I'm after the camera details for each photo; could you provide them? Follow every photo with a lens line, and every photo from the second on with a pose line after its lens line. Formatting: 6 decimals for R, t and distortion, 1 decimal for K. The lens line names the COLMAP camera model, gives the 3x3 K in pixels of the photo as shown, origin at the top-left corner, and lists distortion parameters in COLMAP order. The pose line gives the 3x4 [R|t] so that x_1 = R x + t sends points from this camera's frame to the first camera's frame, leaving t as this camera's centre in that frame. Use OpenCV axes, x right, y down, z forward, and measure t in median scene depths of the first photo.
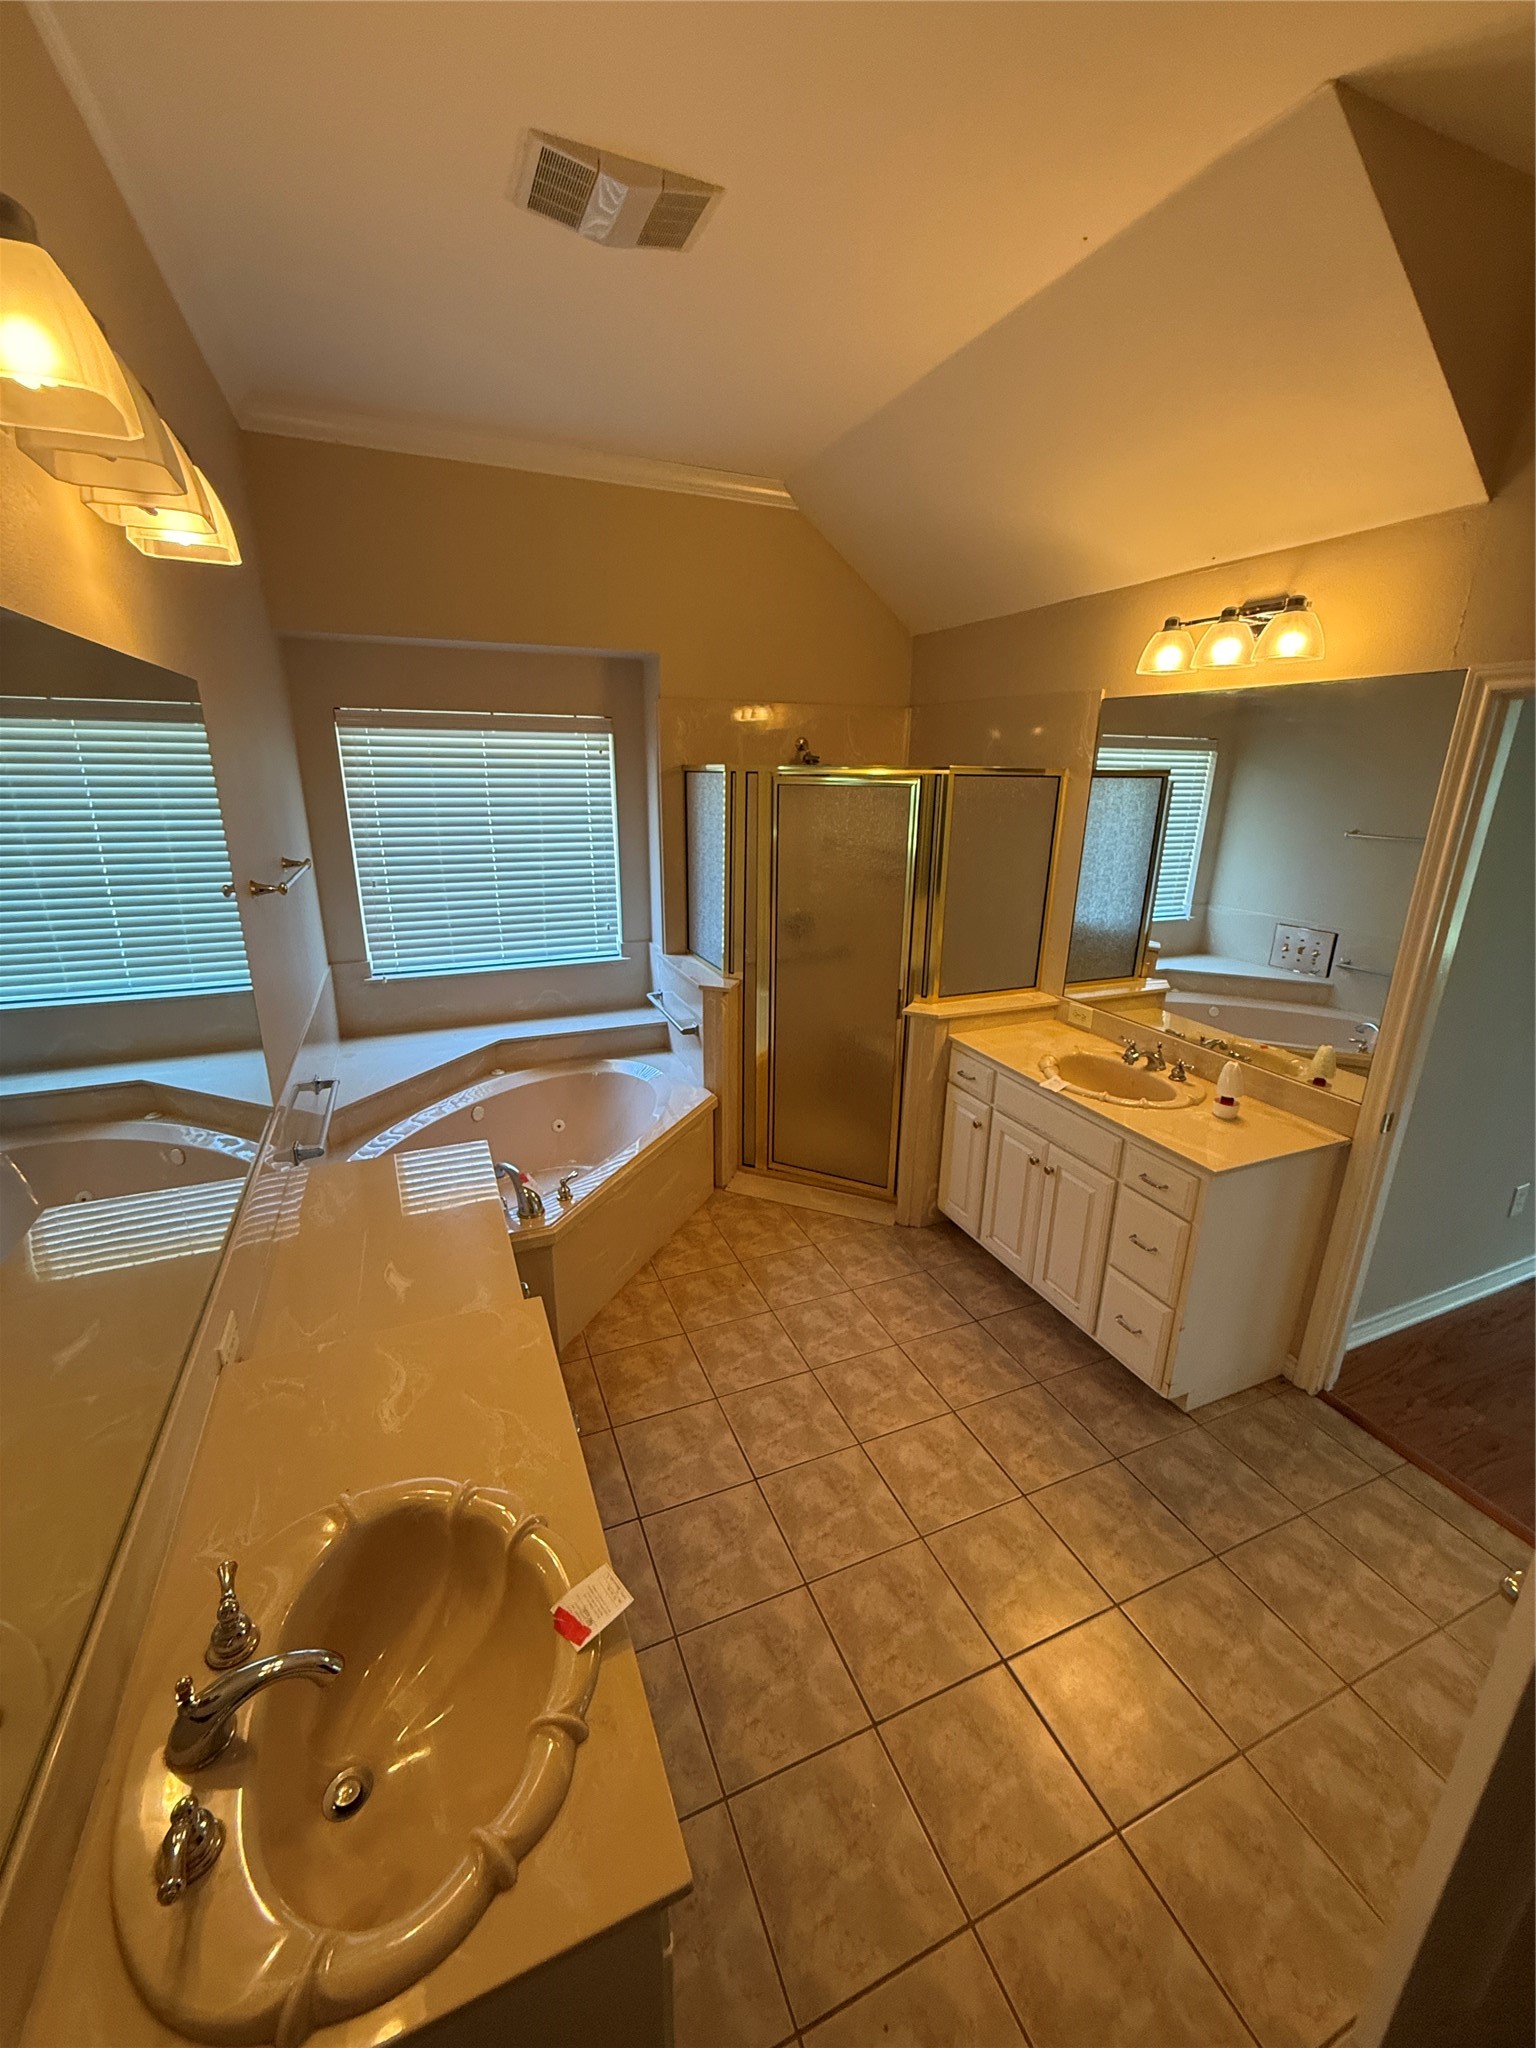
lens RADIAL K [[812.5, 0, 768.2], [0, 812.5, 1021.7], [0, 0, 1]] dist [-0.002512, -0.000343]
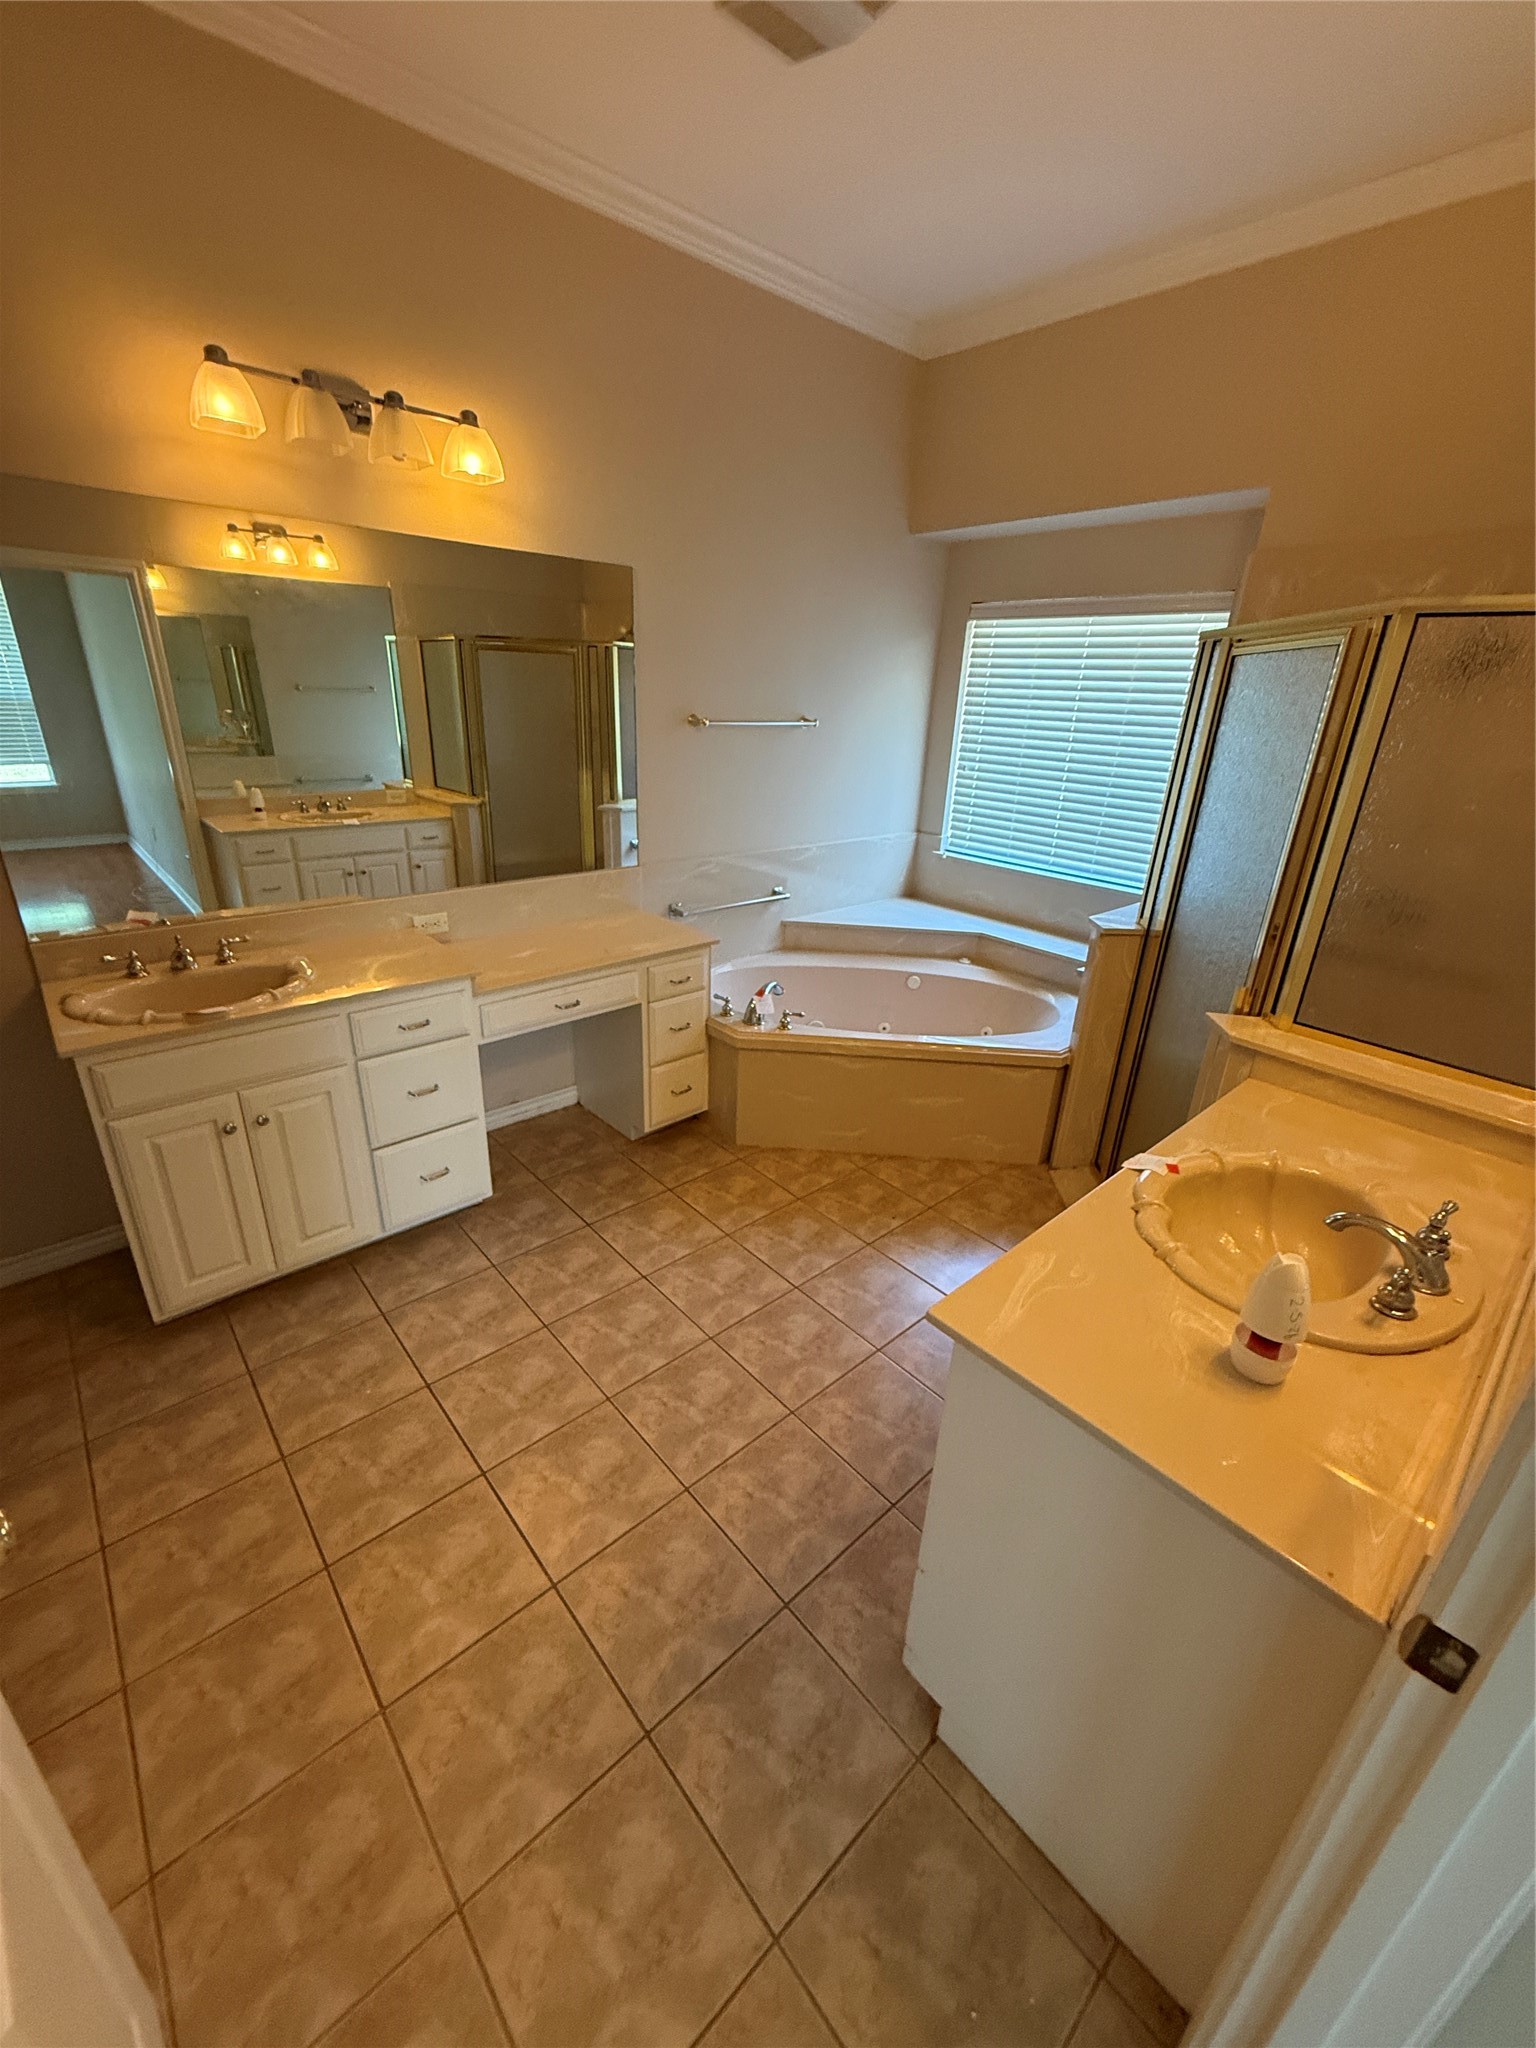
lens RADIAL K [[812.5, 0, 768.2], [0, 812.5, 1021.7], [0, 0, 1]] dist [-0.002512, -0.000343]
pose [[0.327170, 0.359604, -0.873868, 0.636166], [-0.319897, 0.912308, 0.255655, -0.062843], [0.889171, 0.195905, 0.413516, 0.454549]]
